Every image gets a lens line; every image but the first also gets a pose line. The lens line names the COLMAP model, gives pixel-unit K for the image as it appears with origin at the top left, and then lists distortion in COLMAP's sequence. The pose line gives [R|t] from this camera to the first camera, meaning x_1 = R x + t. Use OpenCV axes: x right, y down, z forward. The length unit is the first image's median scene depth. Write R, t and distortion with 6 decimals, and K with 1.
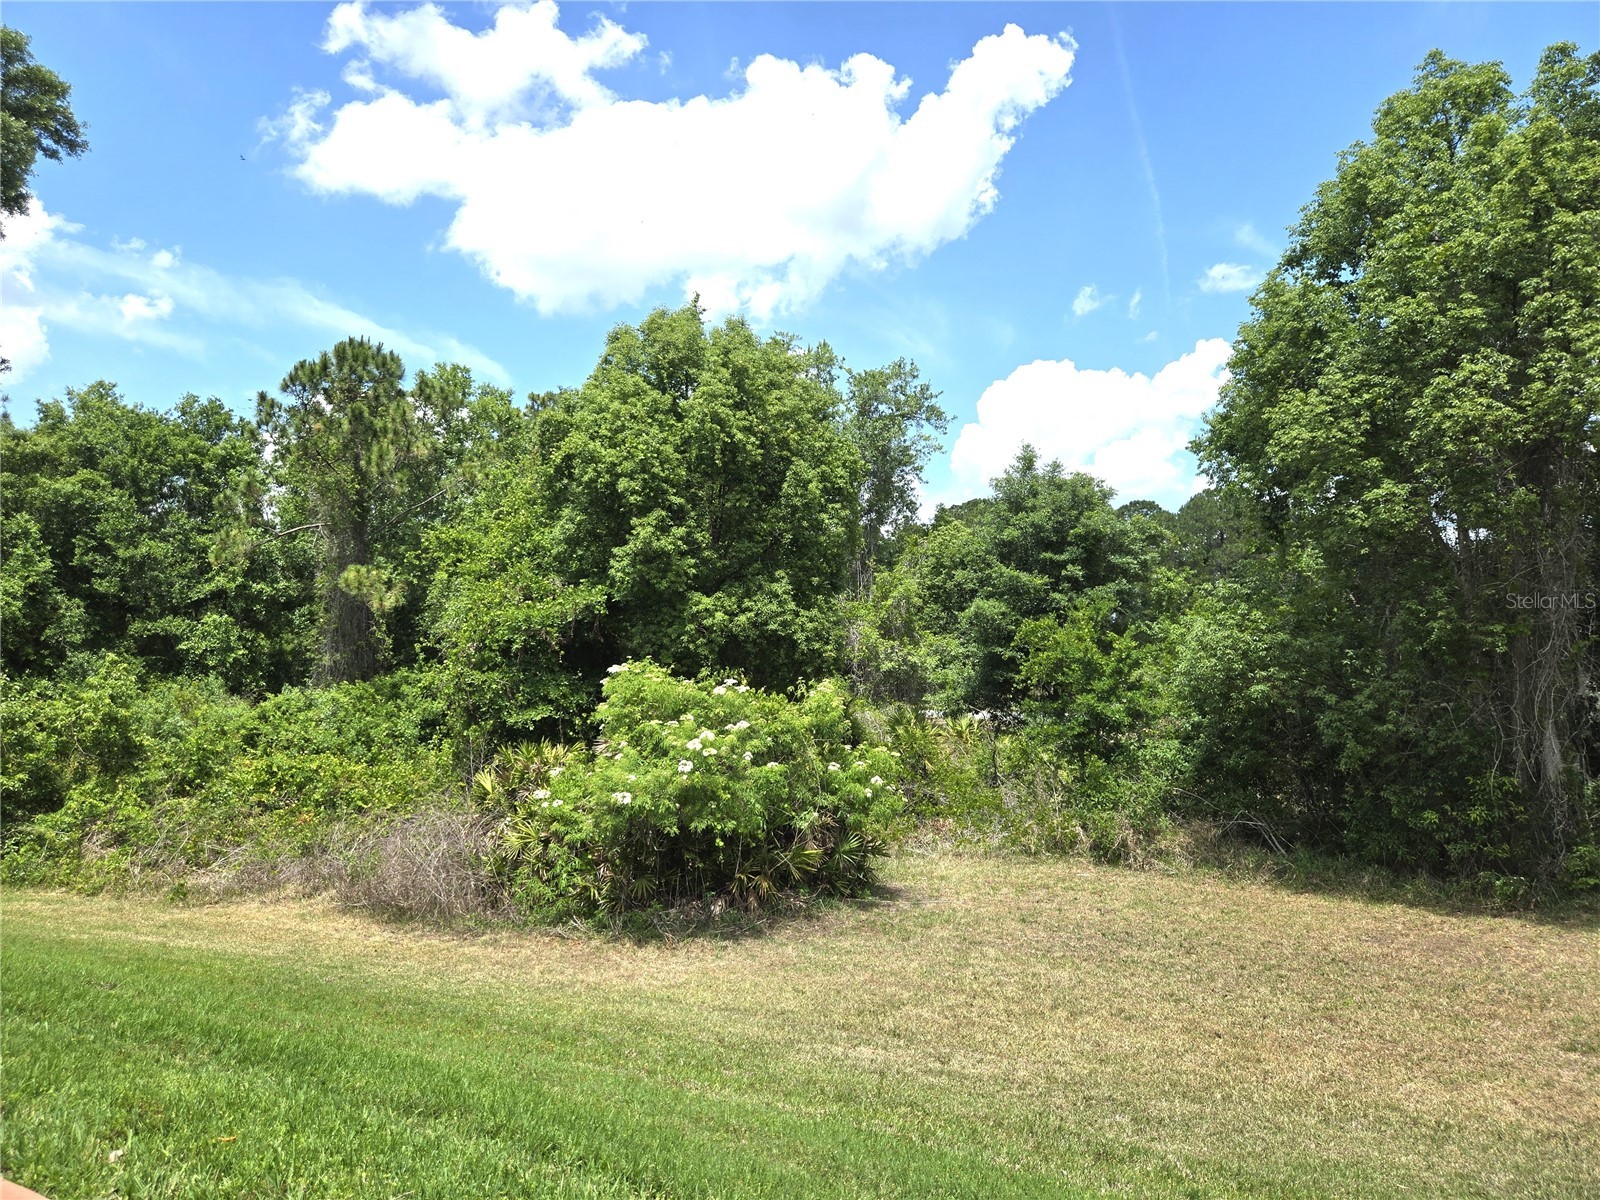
lens RADIAL K [[1069.4, 0, 777.4], [0, 1069.4, 584.1], [0, 0, 1]] dist [0.067853, -0.059570]
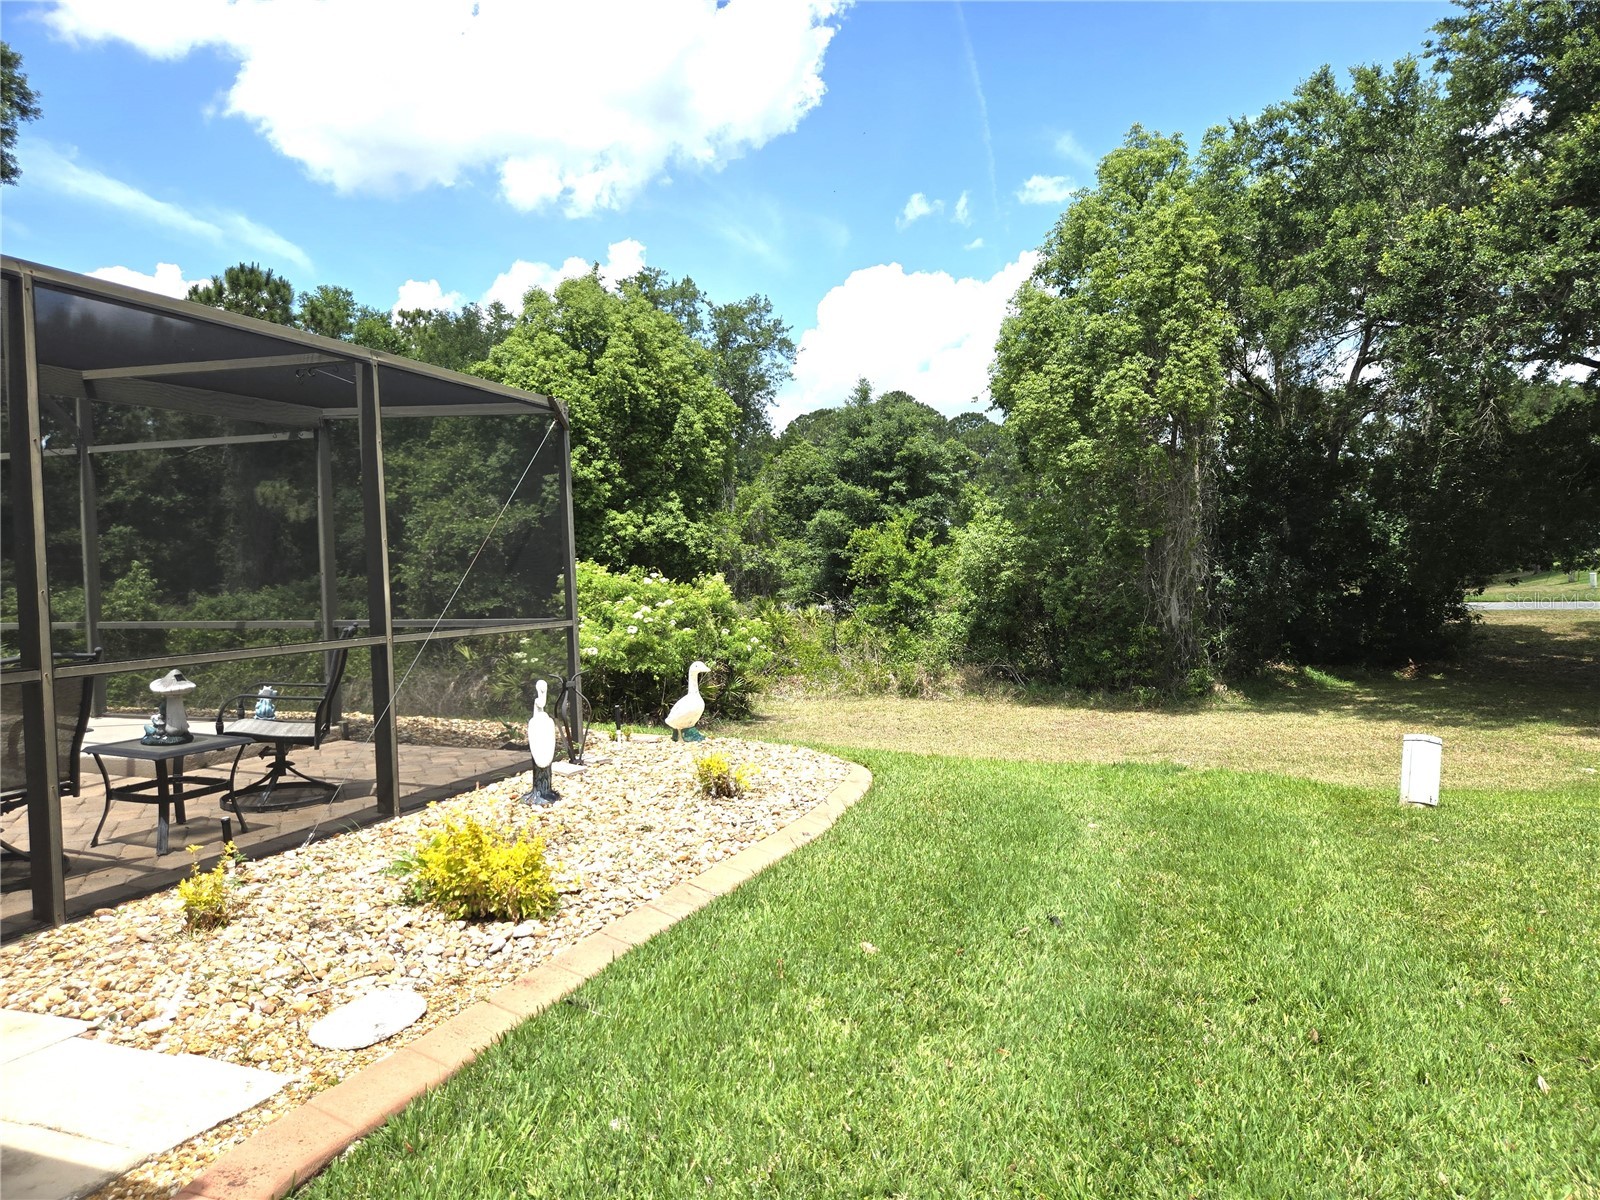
lens RADIAL K [[1069.4, 0, 790.1], [0, 1069.4, 608.4], [0, 0, 1]] dist [0.067853, -0.059570]
pose [[0.986322, -0.020545, 0.163545, -0.076360], [0.002436, 0.993910, 0.110169, -0.015943], [-0.164813, -0.108264, 0.980365, -0.335788]]
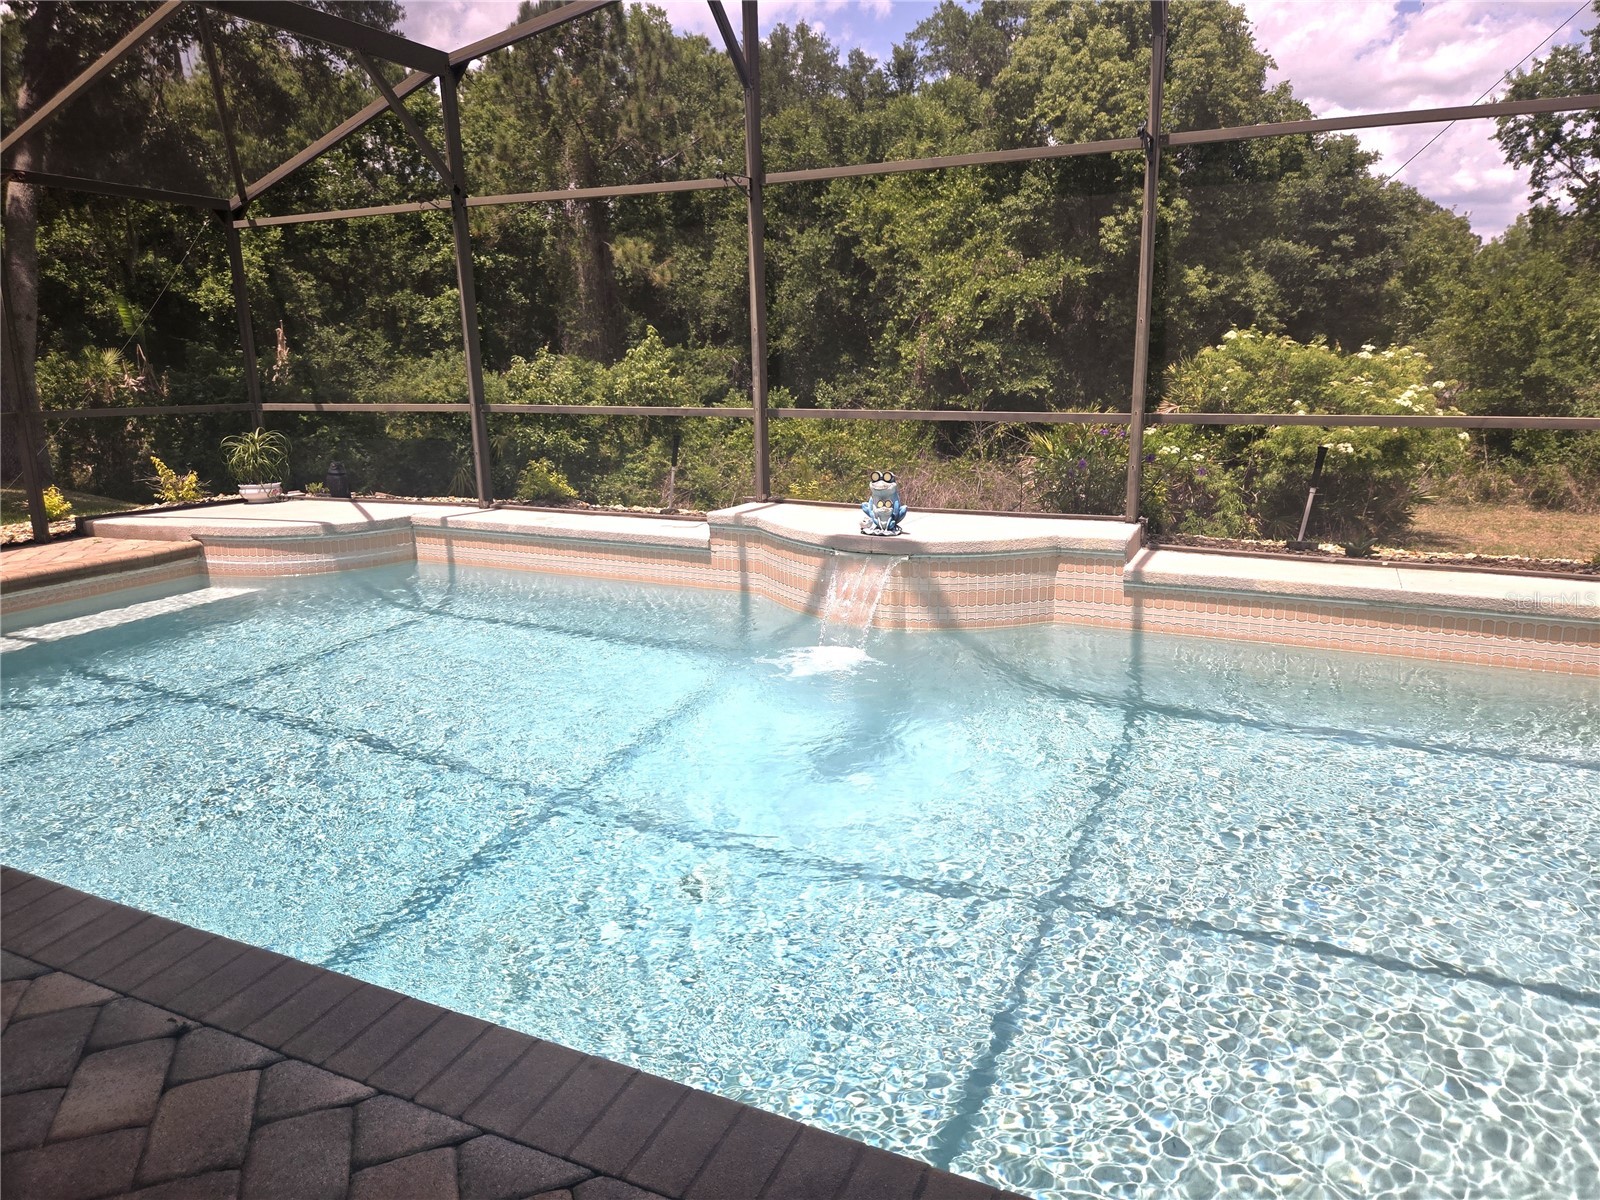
lens RADIAL K [[1069.4, 0, 798.4], [0, 1069.4, 583.6], [0, 0, 1]] dist [0.067853, -0.059570]
pose [[0.998517, -0.015179, 0.052285, -0.502496], [-0.000570, 0.957384, 0.288817, 0.001711], [-0.054441, -0.288419, 0.955955, -0.074832]]
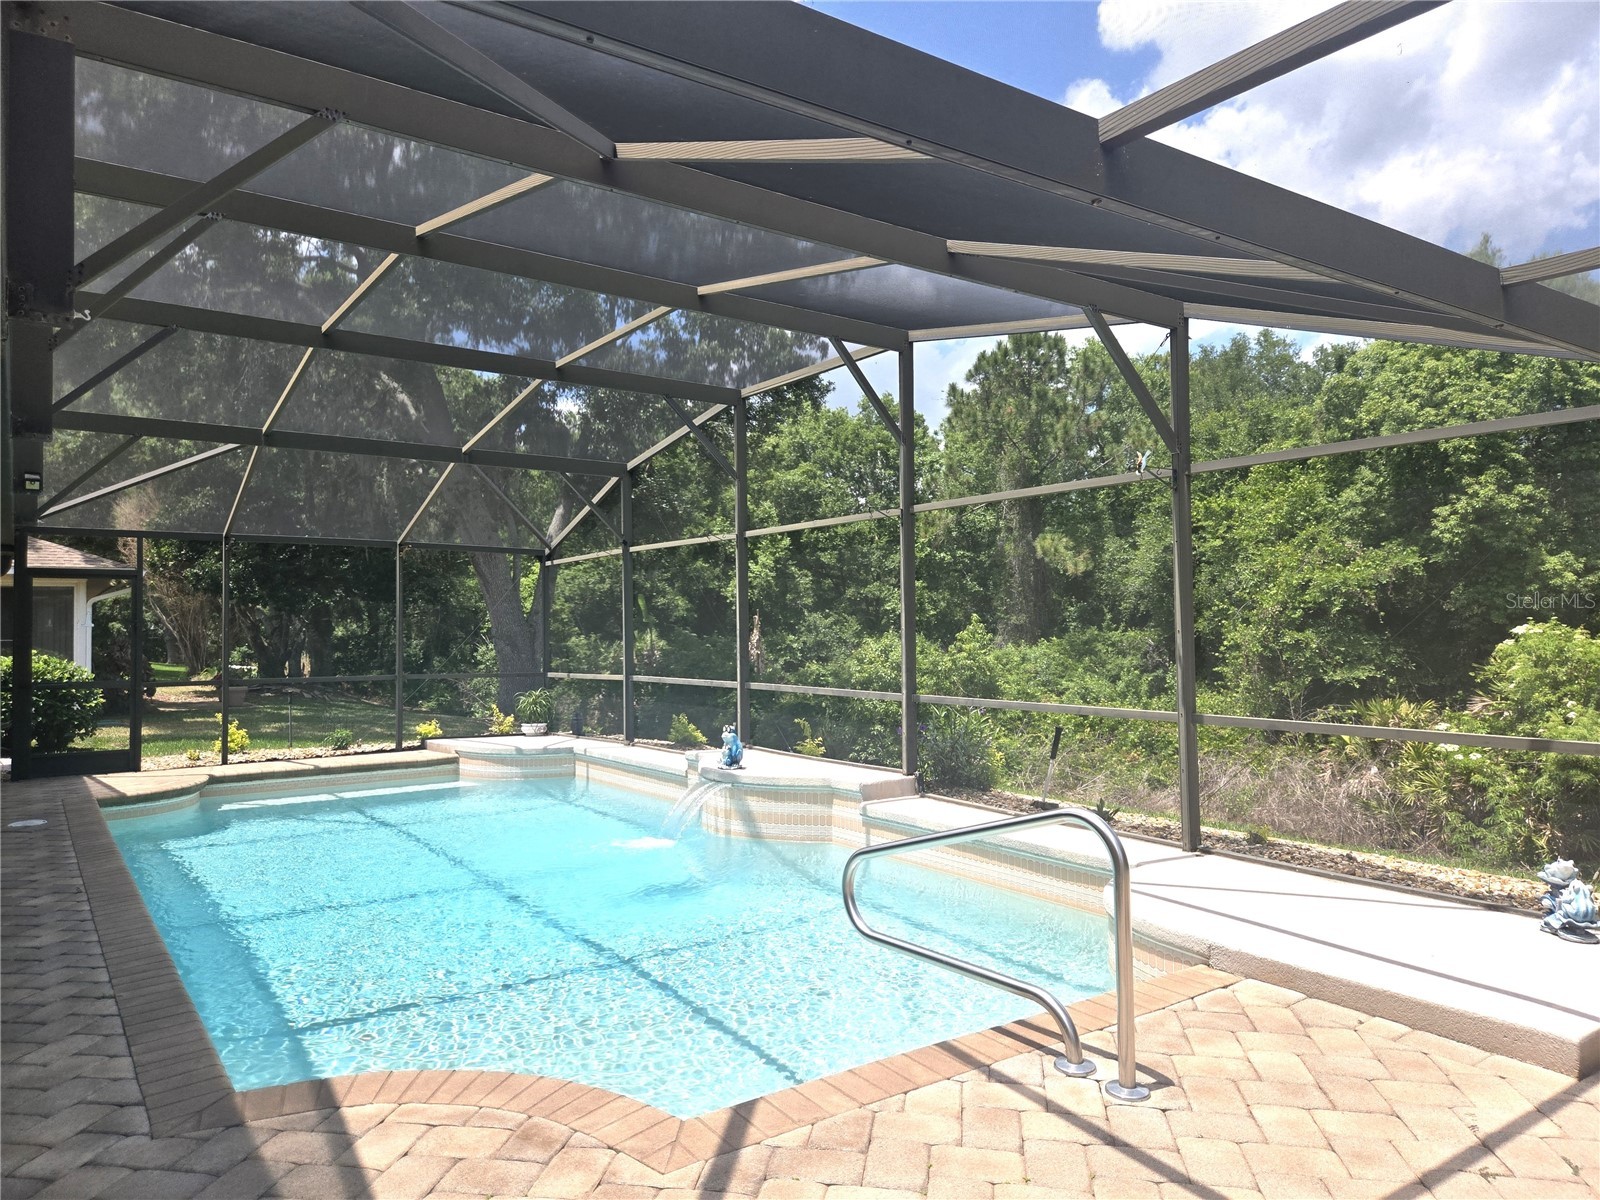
lens RADIAL K [[1069.4, 0, 804.6], [0, 1069.4, 600.1], [0, 0, 1]] dist [0.067853, -0.059570]
pose [[0.901330, -0.009104, -0.433037, -0.244444], [0.031980, 0.998449, 0.045572, -0.013457], [0.431950, -0.054924, 0.900224, -0.165130]]
